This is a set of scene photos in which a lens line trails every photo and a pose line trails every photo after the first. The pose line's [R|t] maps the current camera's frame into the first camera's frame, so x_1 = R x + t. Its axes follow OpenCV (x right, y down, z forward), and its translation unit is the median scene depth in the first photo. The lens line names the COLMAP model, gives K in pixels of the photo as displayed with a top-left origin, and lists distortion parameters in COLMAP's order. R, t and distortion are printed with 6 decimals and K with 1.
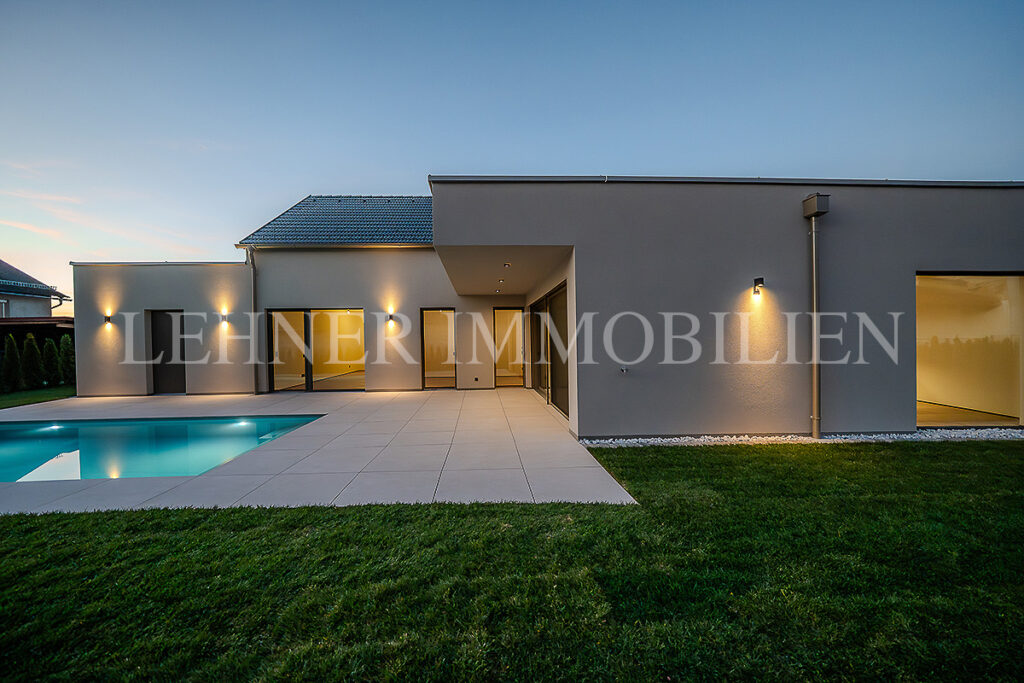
lens RADIAL K [[348.5, 0, 501.8], [0, 348.5, 340.1], [0, 0, 1]] dist [-0.010577, -0.000144]
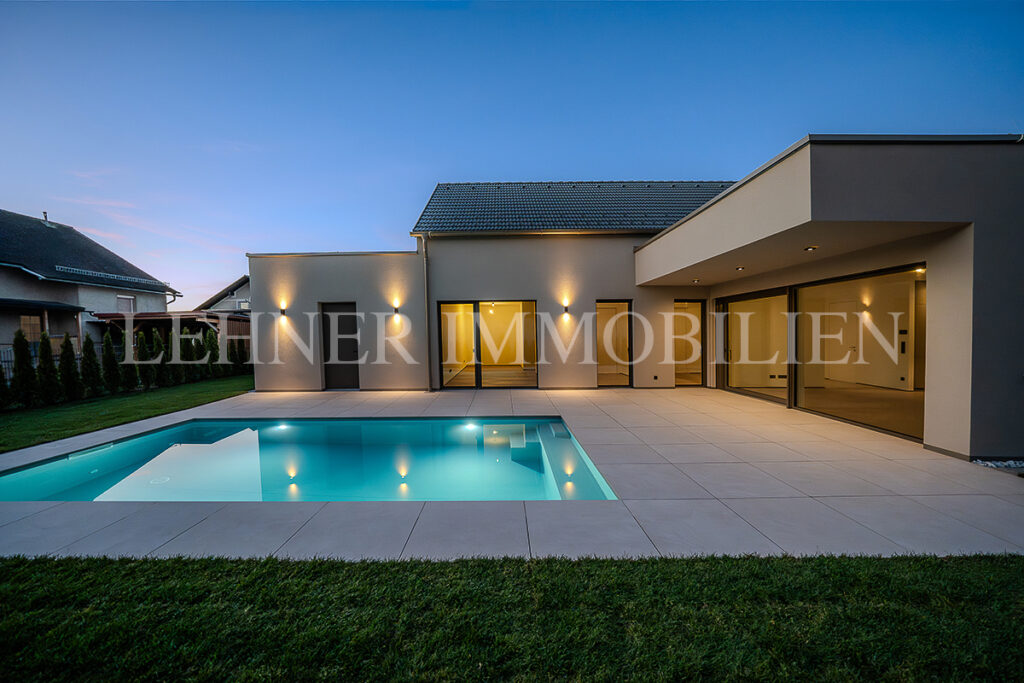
lens RADIAL K [[348.5, 0, 507.6], [0, 348.5, 338.9], [0, 0, 1]] dist [-0.010577, -0.000144]
pose [[0.997156, 0.001977, -0.075335, -0.427631], [-0.001296, 0.999958, 0.009093, 0.004873], [0.075350, -0.008969, 0.997117, 0.068561]]
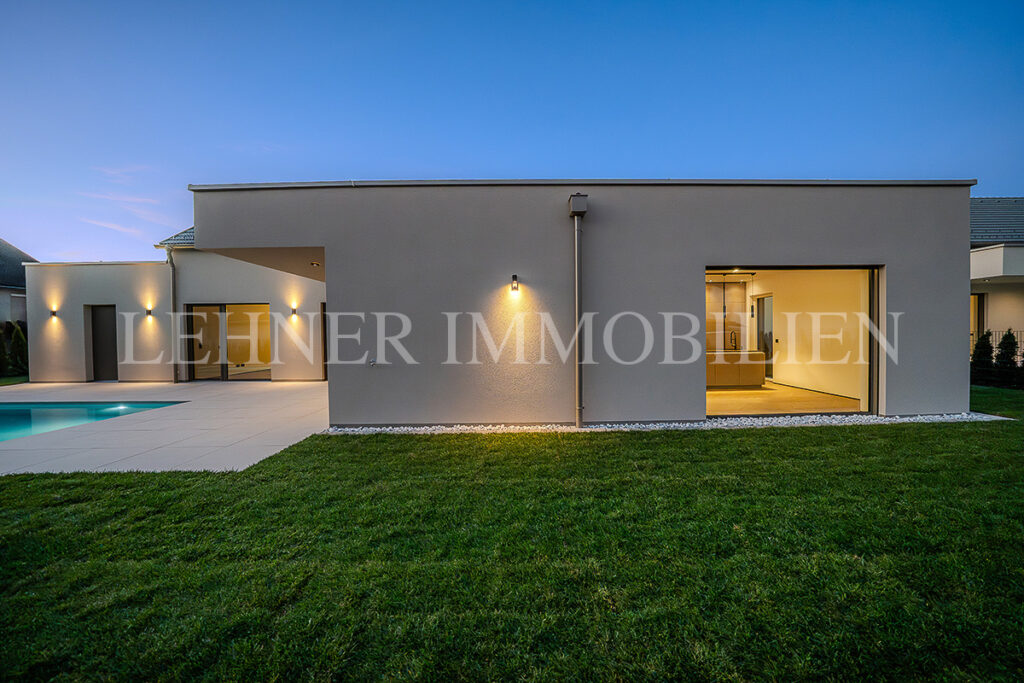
lens RADIAL K [[348.5, 0, 516.7], [0, 348.5, 339.6], [0, 0, 1]] dist [-0.010577, -0.000144]
pose [[0.998873, 0.003896, -0.047302, 0.415857], [-0.003086, 0.999848, 0.017172, -0.000624], [0.047362, -0.017006, 0.998733, -0.033480]]
